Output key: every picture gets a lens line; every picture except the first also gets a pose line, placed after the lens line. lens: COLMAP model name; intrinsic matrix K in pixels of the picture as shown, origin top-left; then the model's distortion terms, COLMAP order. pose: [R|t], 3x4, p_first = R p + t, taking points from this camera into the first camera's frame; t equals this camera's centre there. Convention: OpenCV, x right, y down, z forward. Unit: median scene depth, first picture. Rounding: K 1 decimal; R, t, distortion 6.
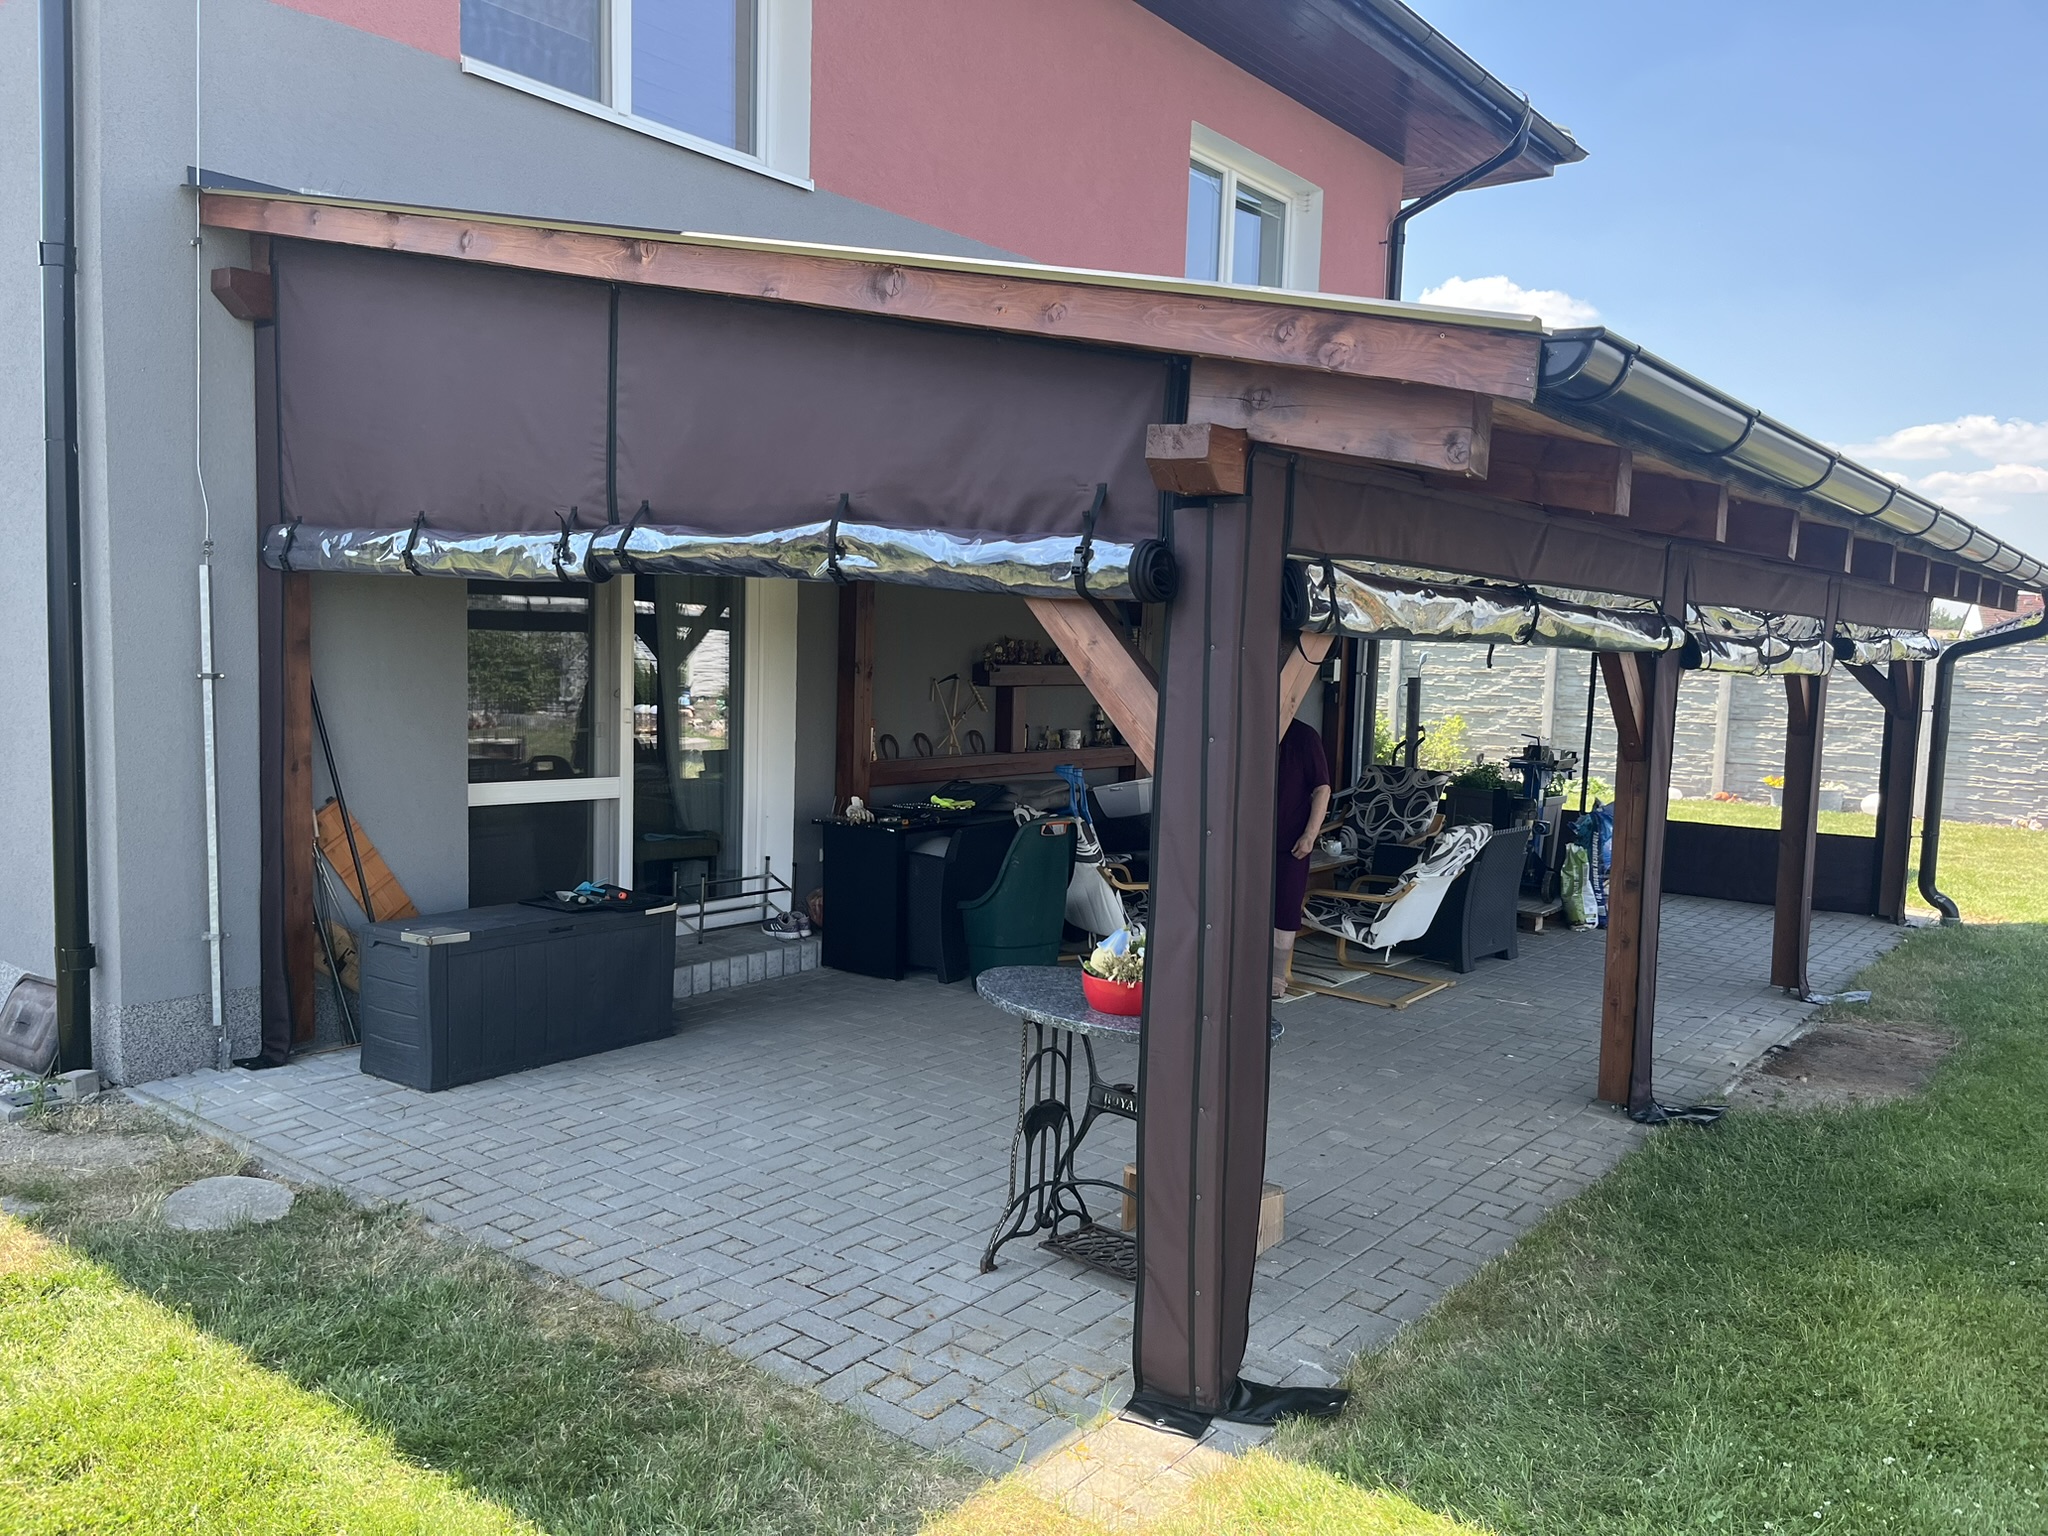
lens RADIAL K [[1558.4, 0, 1016.2], [0, 1558.4, 785.7], [0, 0, 1]] dist [0.058956, -0.083712]
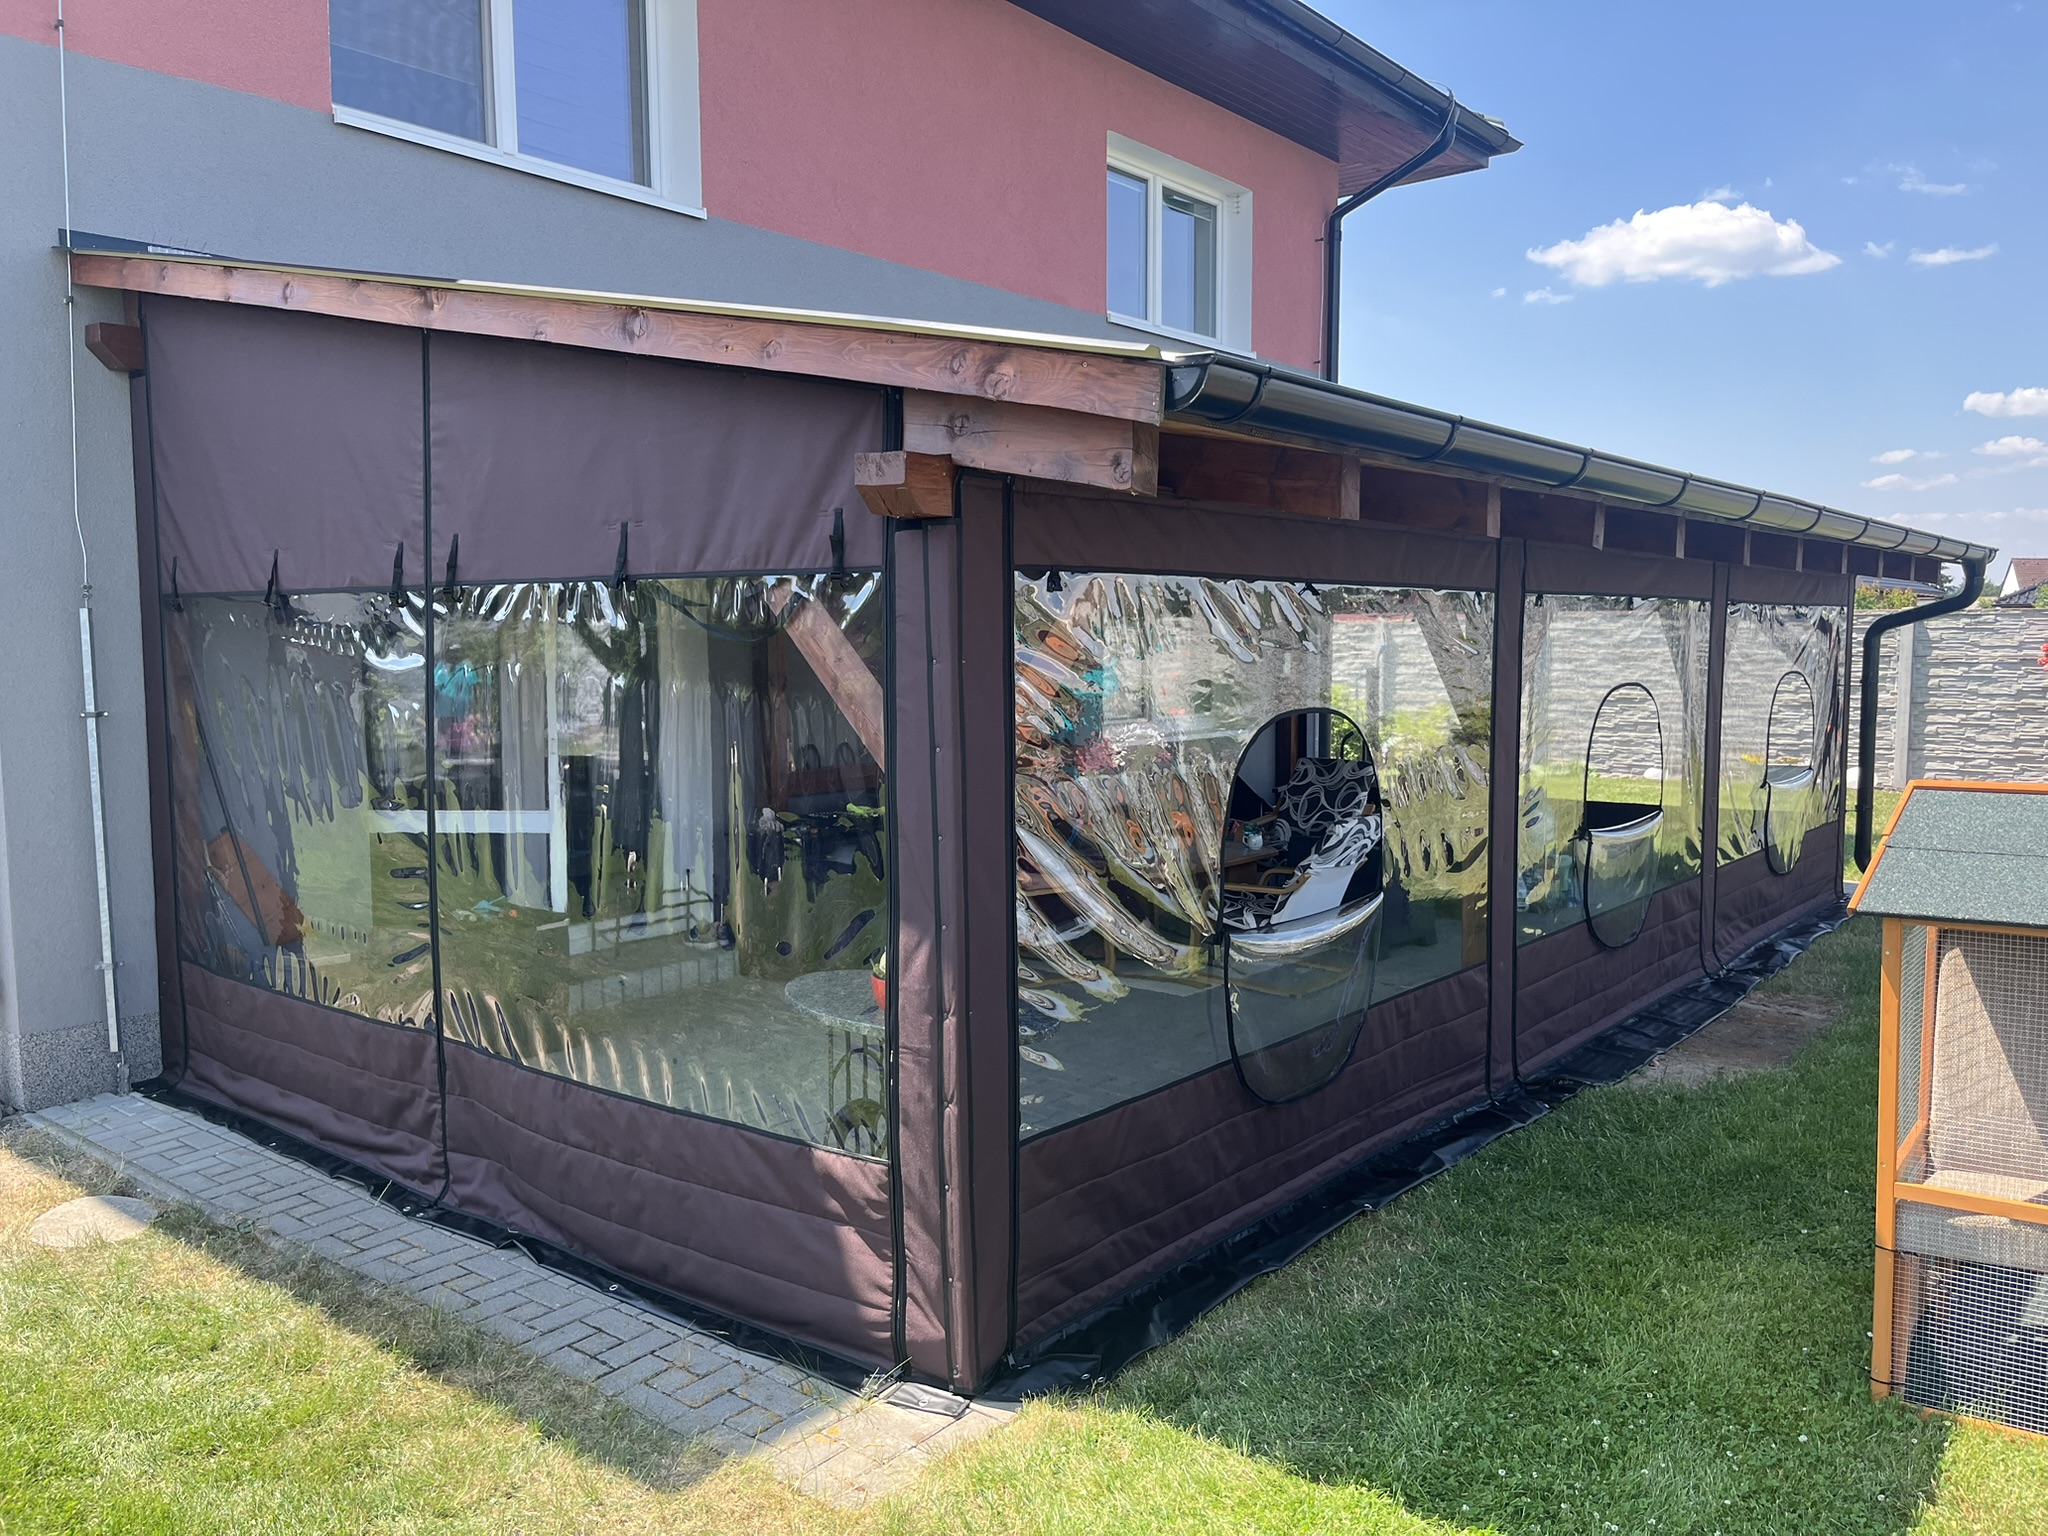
lens RADIAL K [[1558.4, 0, 1029.2], [0, 1558.4, 775.1], [0, 0, 1]] dist [0.058956, -0.083712]
pose [[0.999250, -0.034128, -0.018304, 0.128362], [0.034006, 0.999398, -0.006915, -0.002011], [0.018529, 0.006287, 0.999809, -0.028776]]
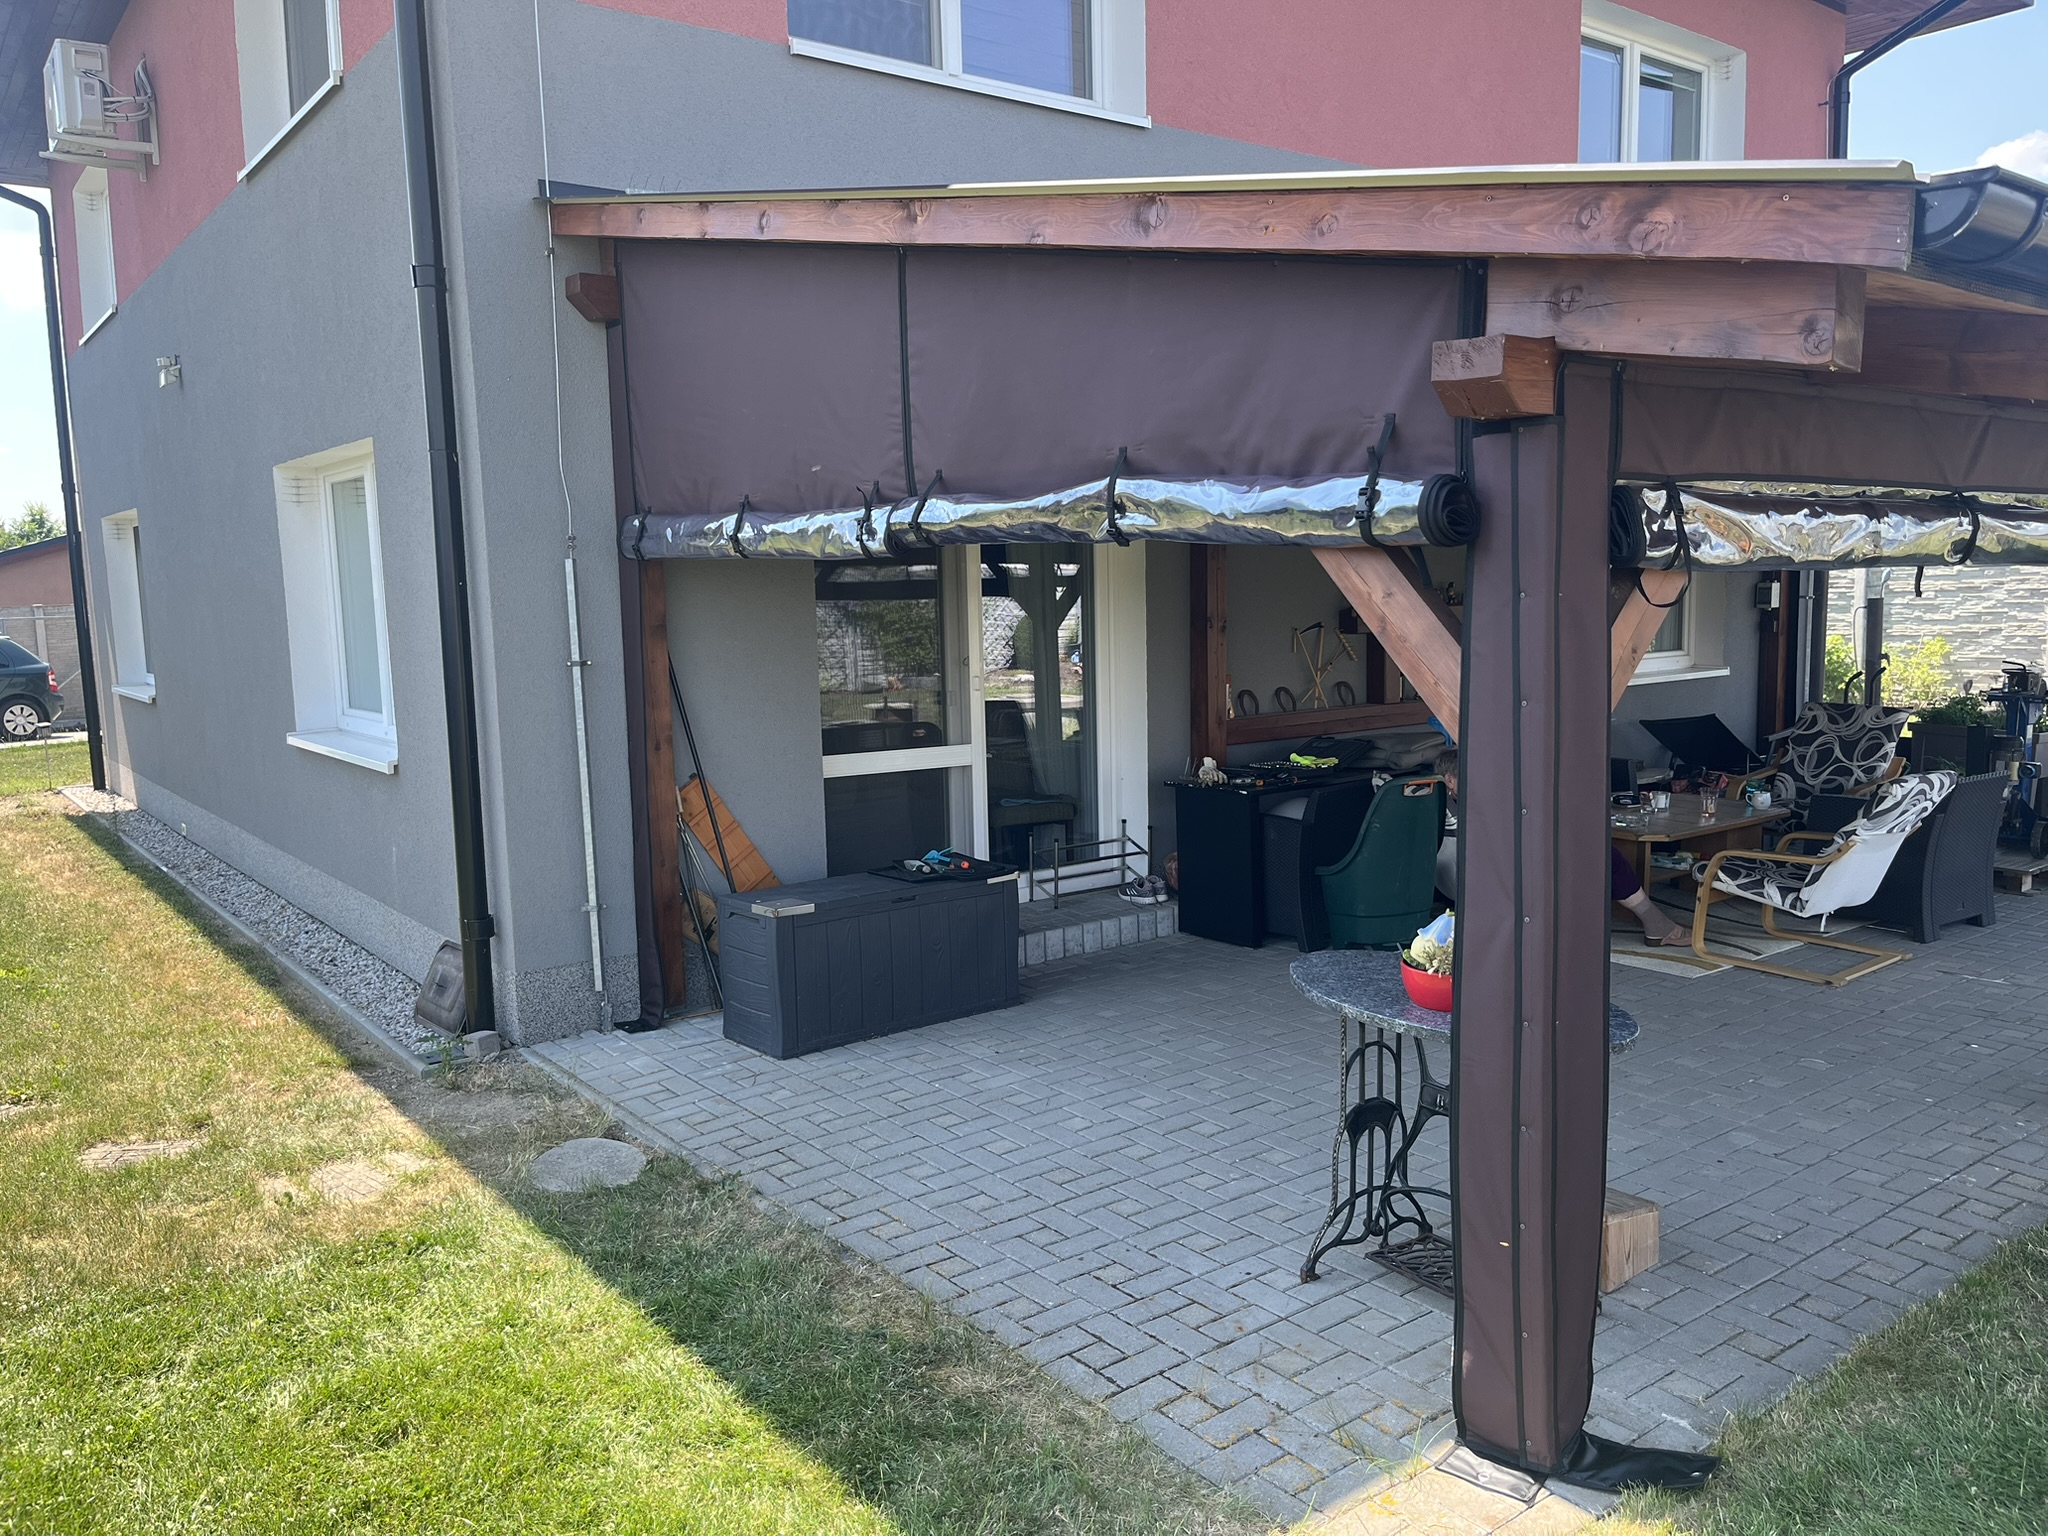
lens RADIAL K [[1558.4, 0, 1020.2], [0, 1558.4, 775.6], [0, 0, 1]] dist [0.058956, -0.083712]
pose [[0.965388, -0.021629, -0.259921, 0.050640], [0.028725, 0.999310, 0.023531, -0.011144], [0.259233, -0.030183, 0.965343, 0.057895]]
